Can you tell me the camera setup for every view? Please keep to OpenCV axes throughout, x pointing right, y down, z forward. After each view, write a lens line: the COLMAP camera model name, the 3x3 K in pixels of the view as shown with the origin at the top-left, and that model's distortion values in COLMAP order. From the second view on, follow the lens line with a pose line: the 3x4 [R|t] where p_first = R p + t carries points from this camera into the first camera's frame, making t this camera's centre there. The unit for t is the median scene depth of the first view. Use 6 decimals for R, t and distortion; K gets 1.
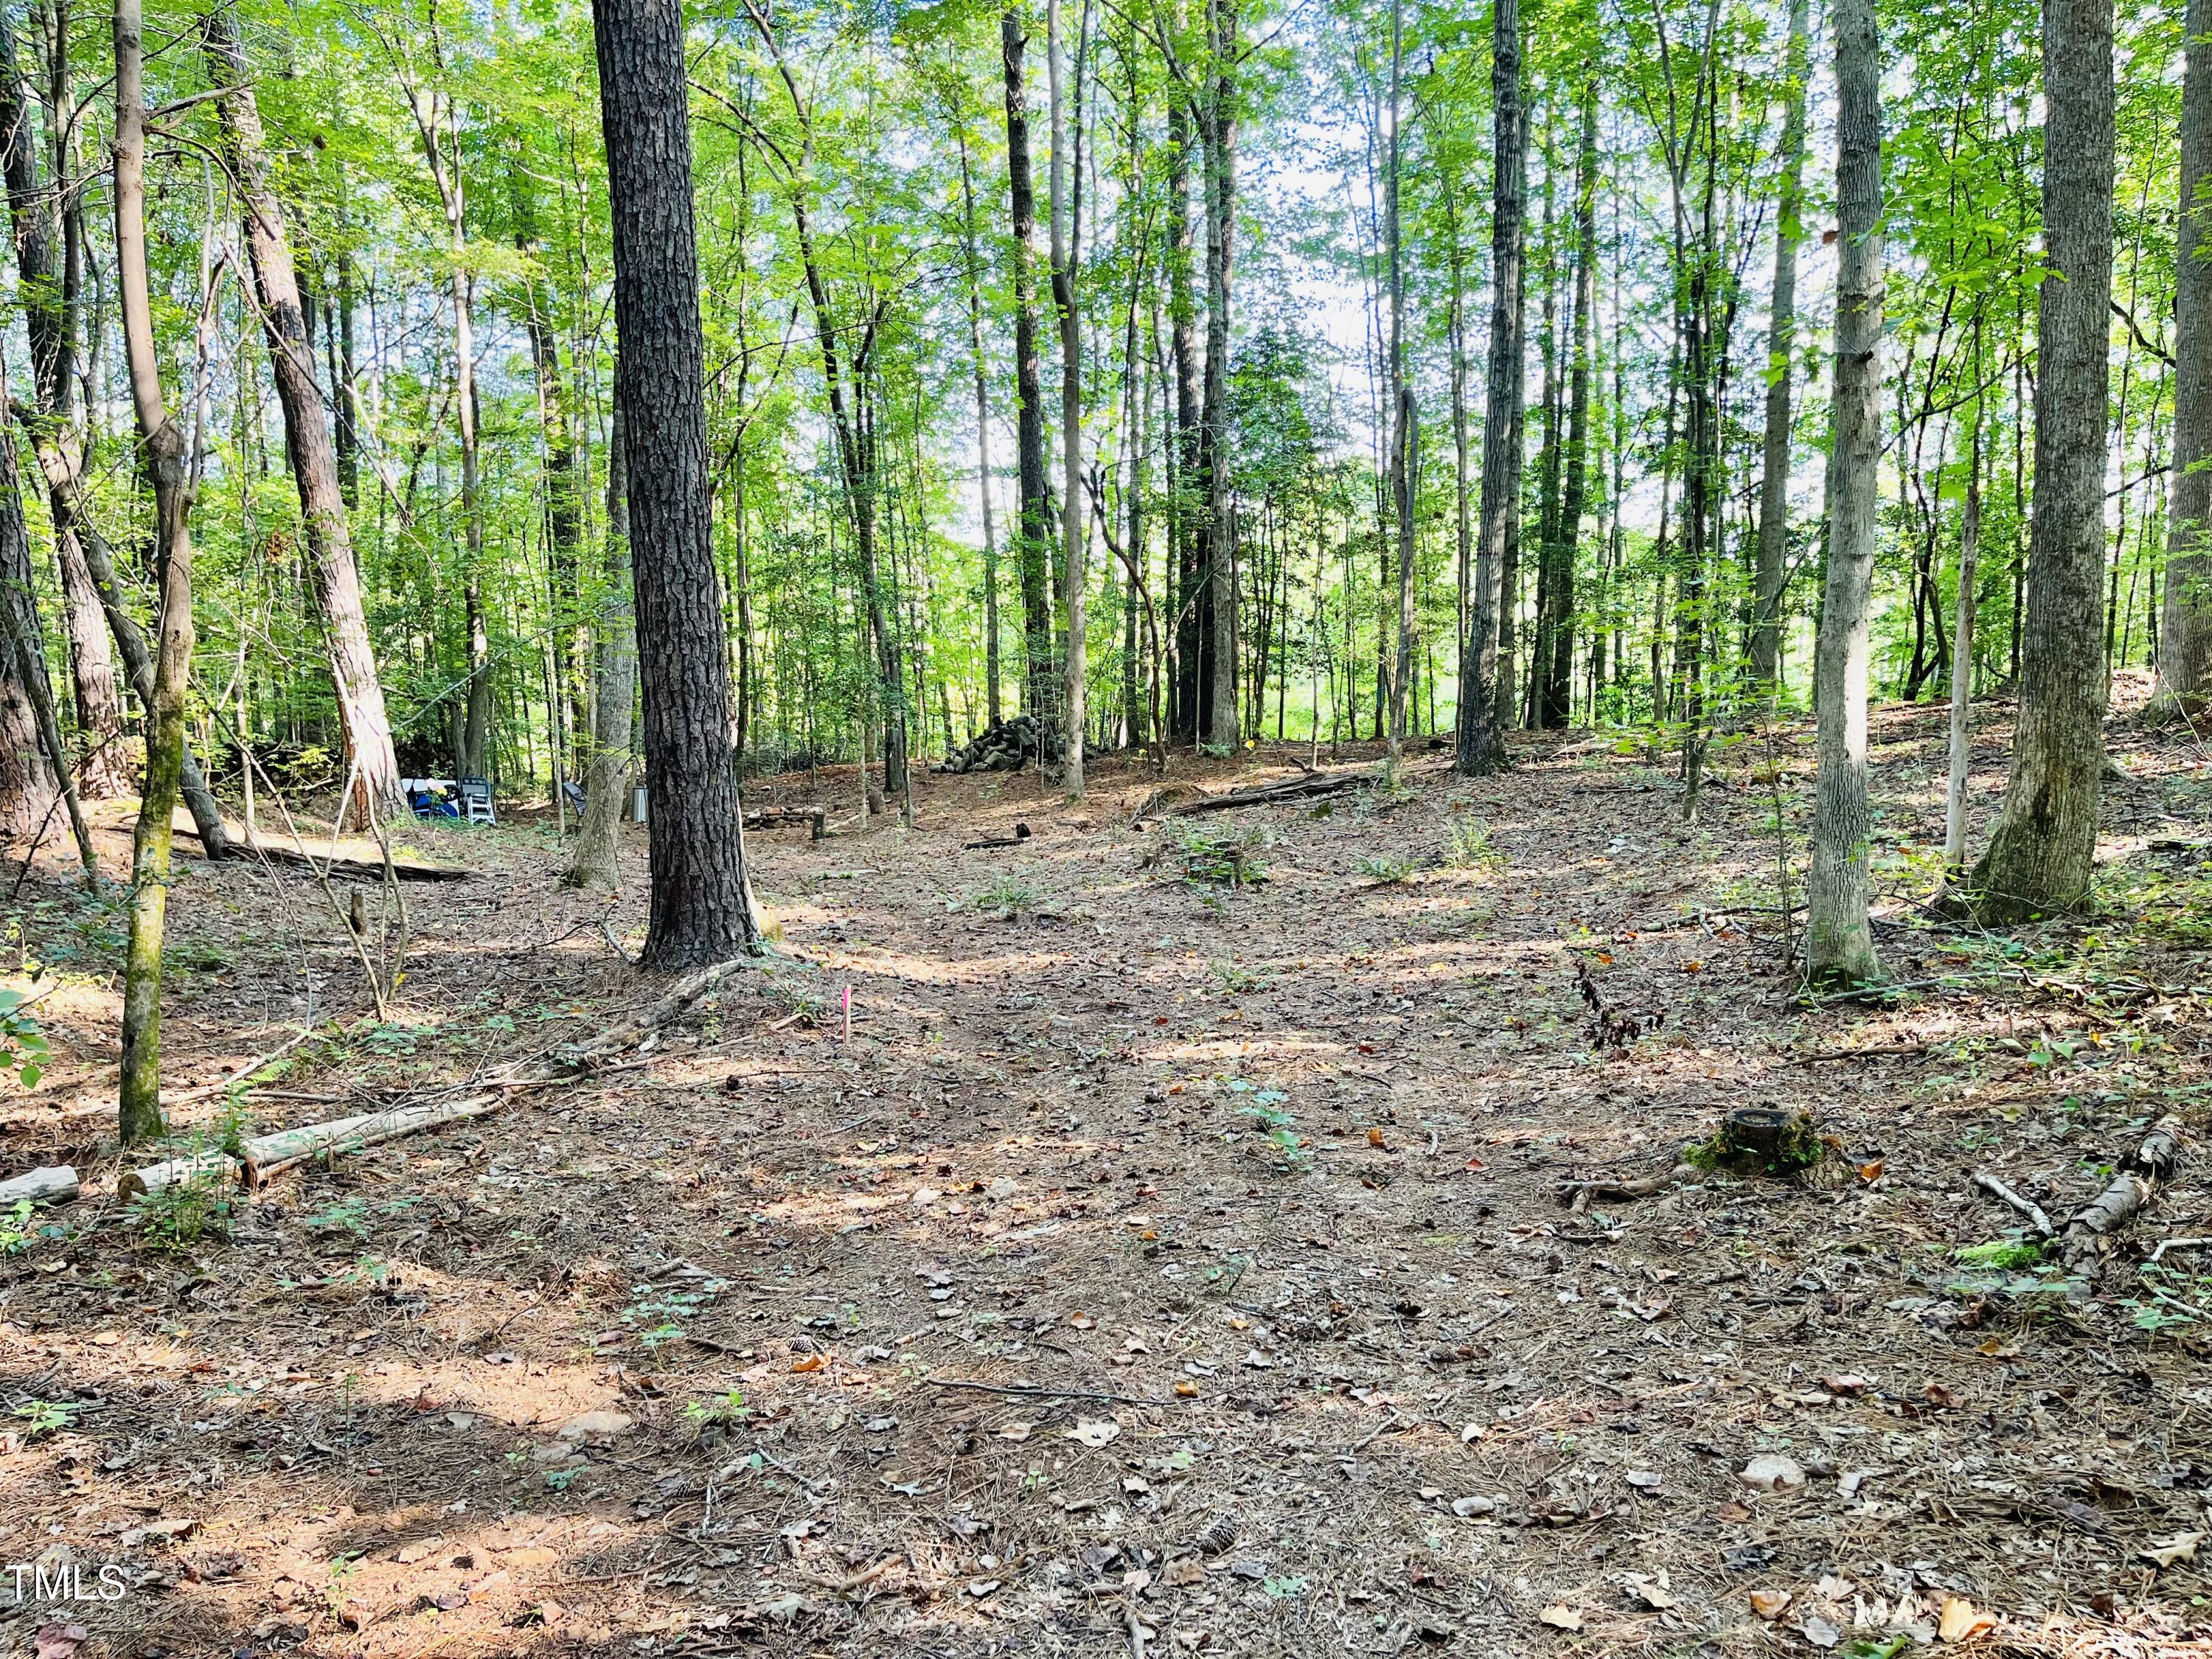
lens RADIAL K [[1648.3, 0, 1106.0], [0, 1648.3, 829.5], [0, 0, 1]] dist [0.004910, 0.000790]
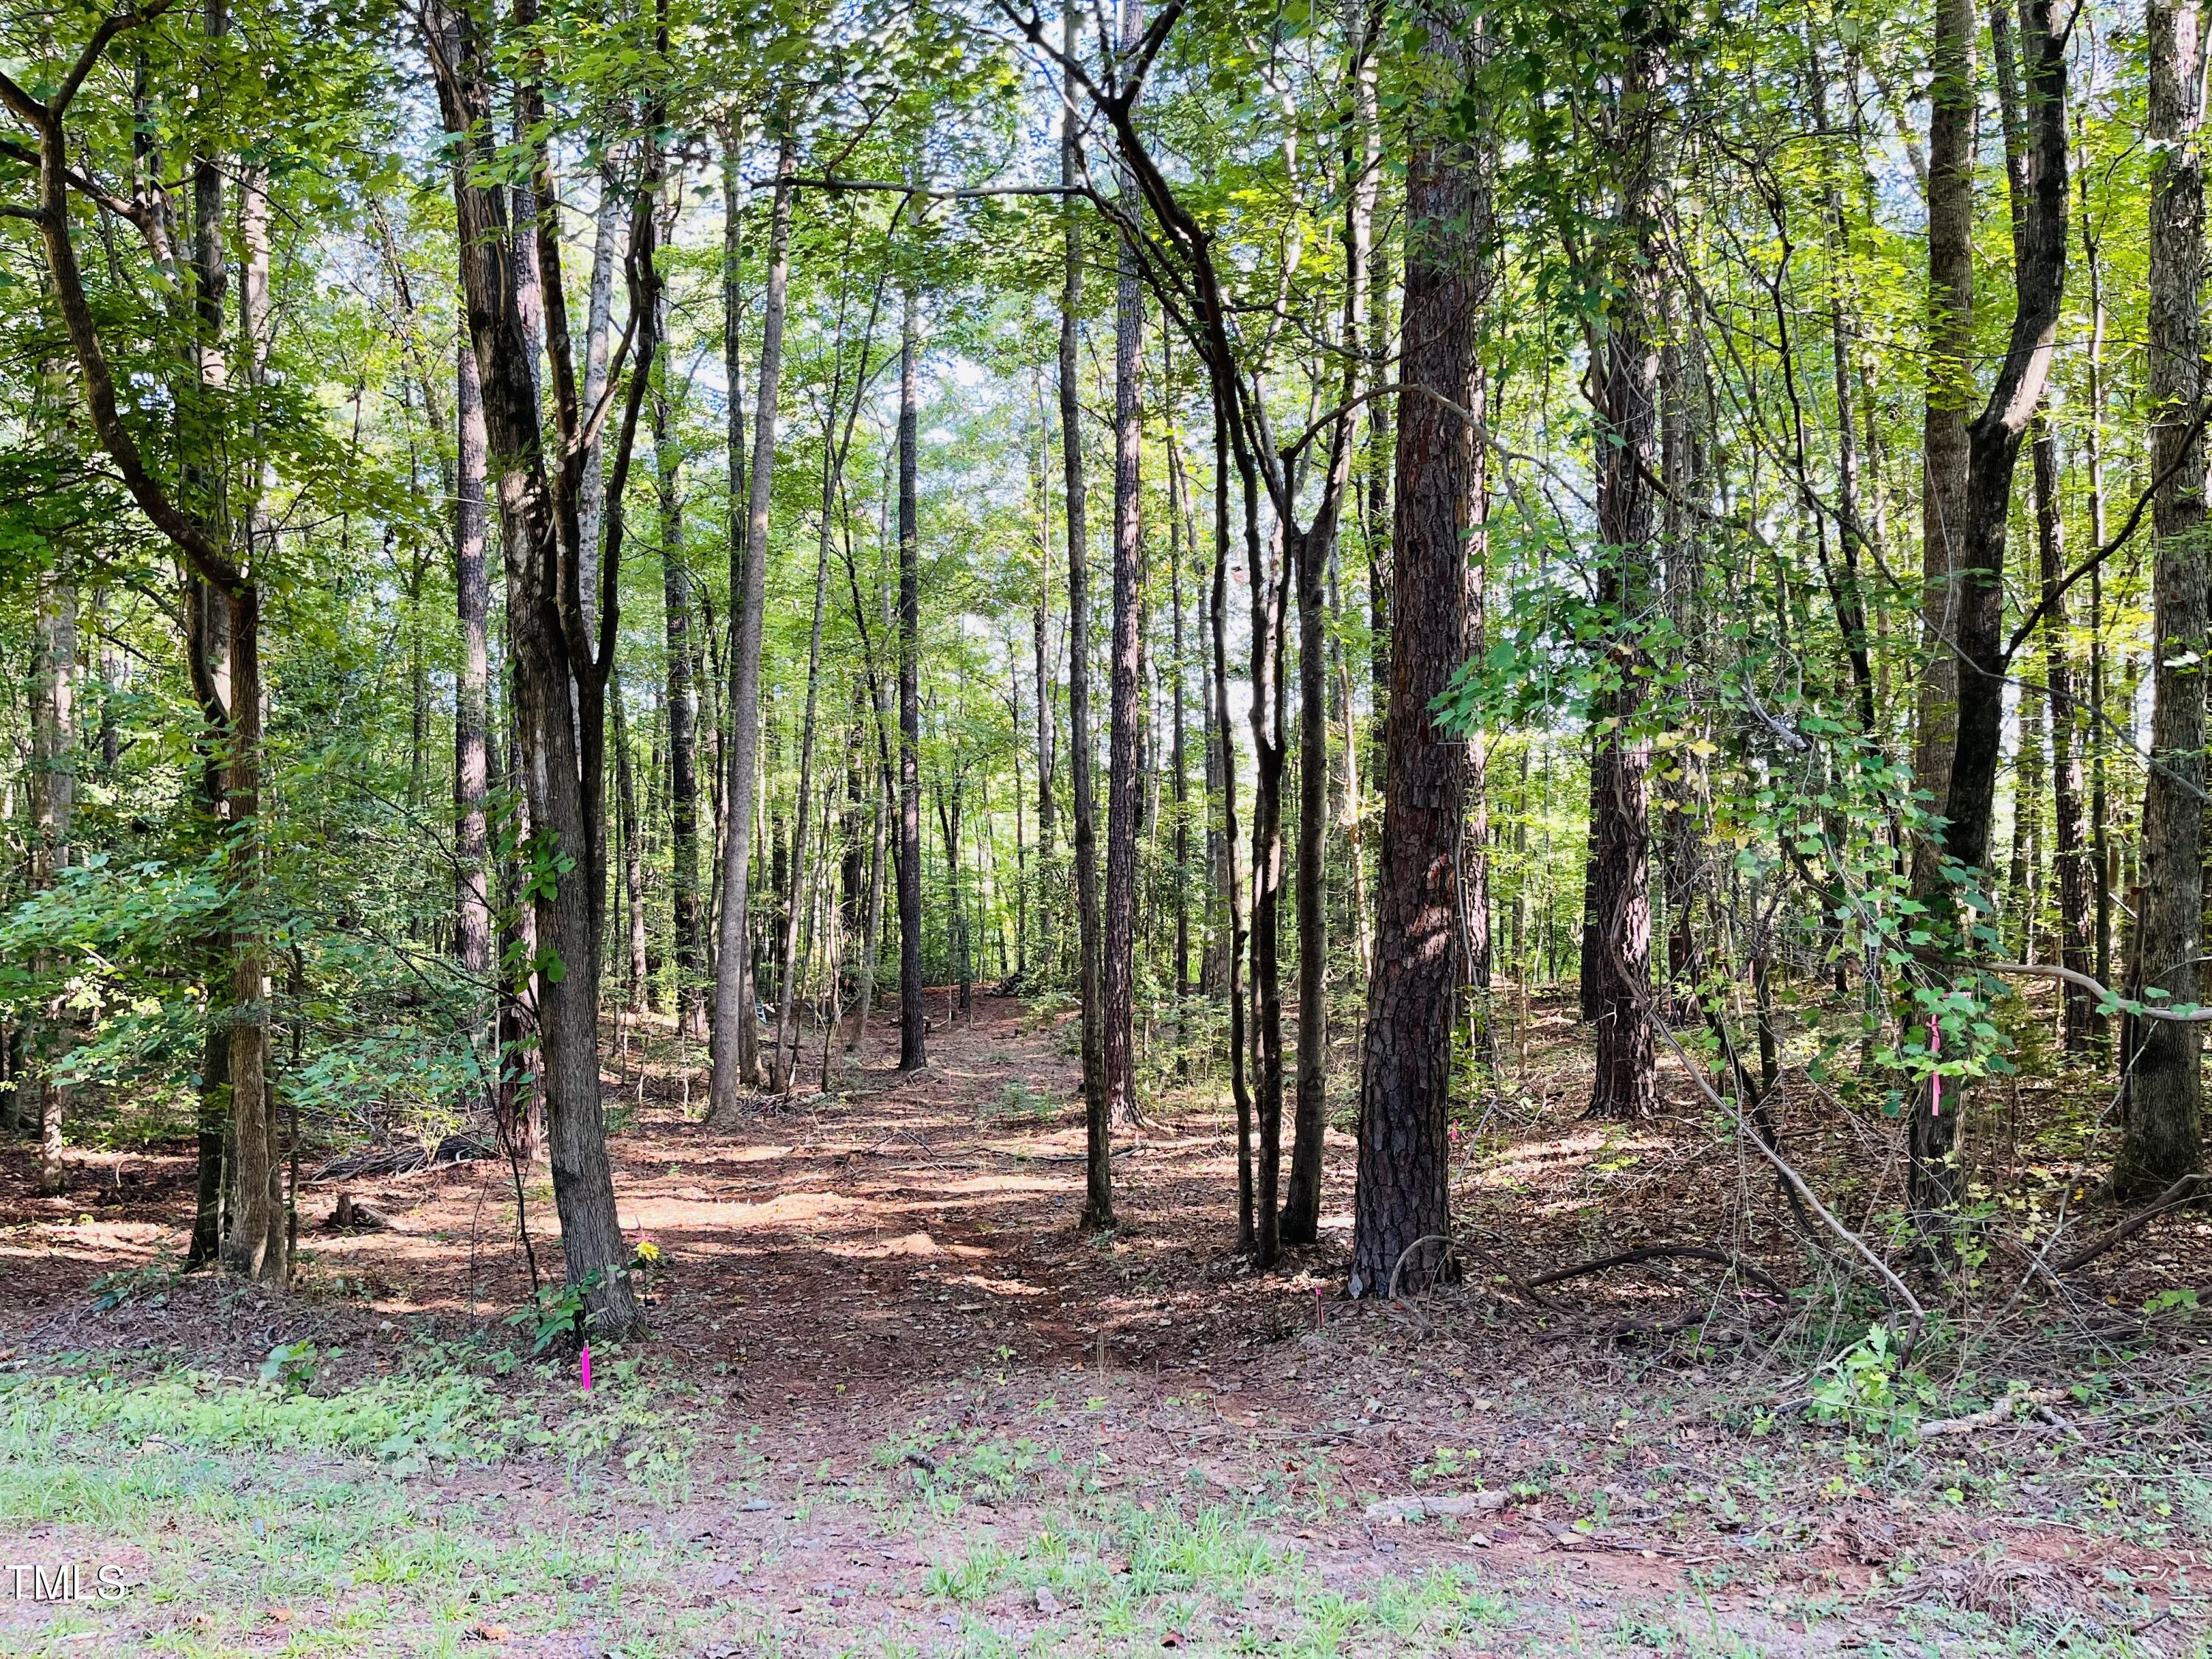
lens RADIAL K [[1648.3, 0, 1106.0], [0, 1648.3, 829.5], [0, 0, 1]] dist [0.004910, 0.000790]
pose [[0.998737, 0.018806, -0.046599, 0.159704], [-0.023850, 0.993629, -0.110148, -0.034126], [0.044231, 0.111120, 0.992822, -1.026467]]
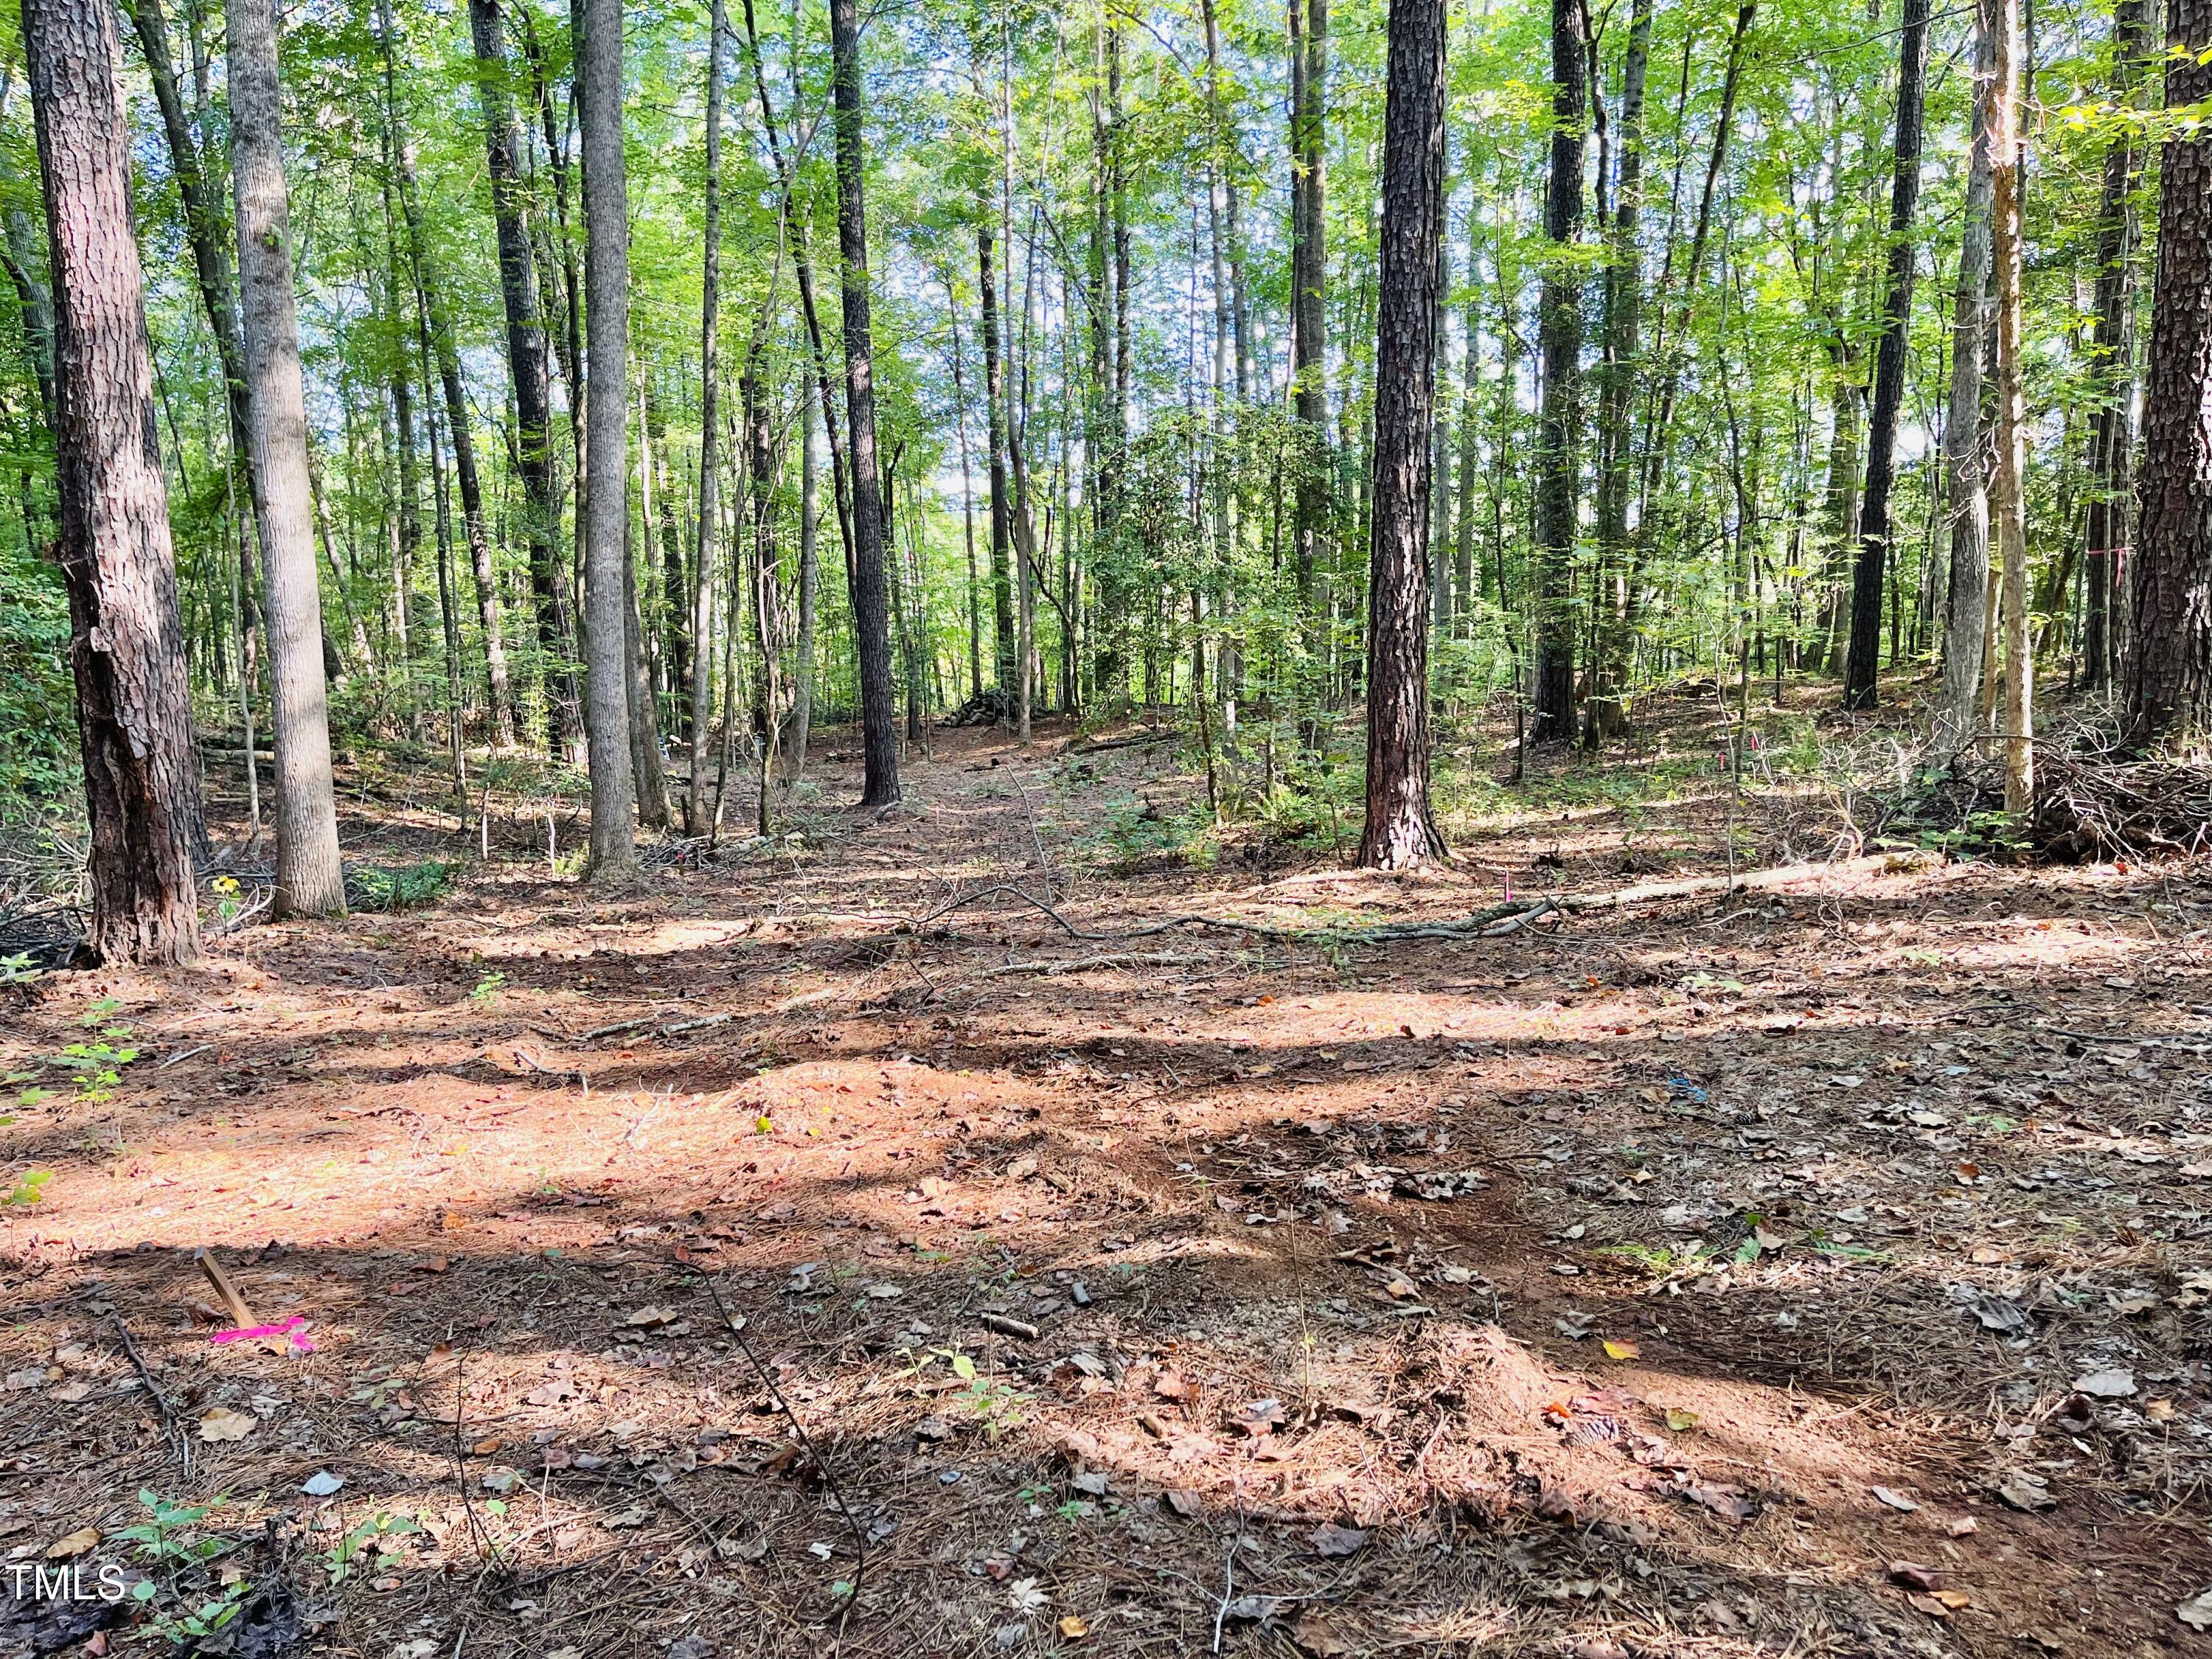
lens RADIAL K [[1648.3, 0, 1106.0], [0, 1648.3, 829.5], [0, 0, 1]] dist [0.004910, 0.000790]
pose [[0.999893, -0.005628, 0.013503, 0.030745], [0.005129, 0.999311, 0.036751, 0.005519], [-0.013700, -0.036678, 0.999233, -0.527709]]
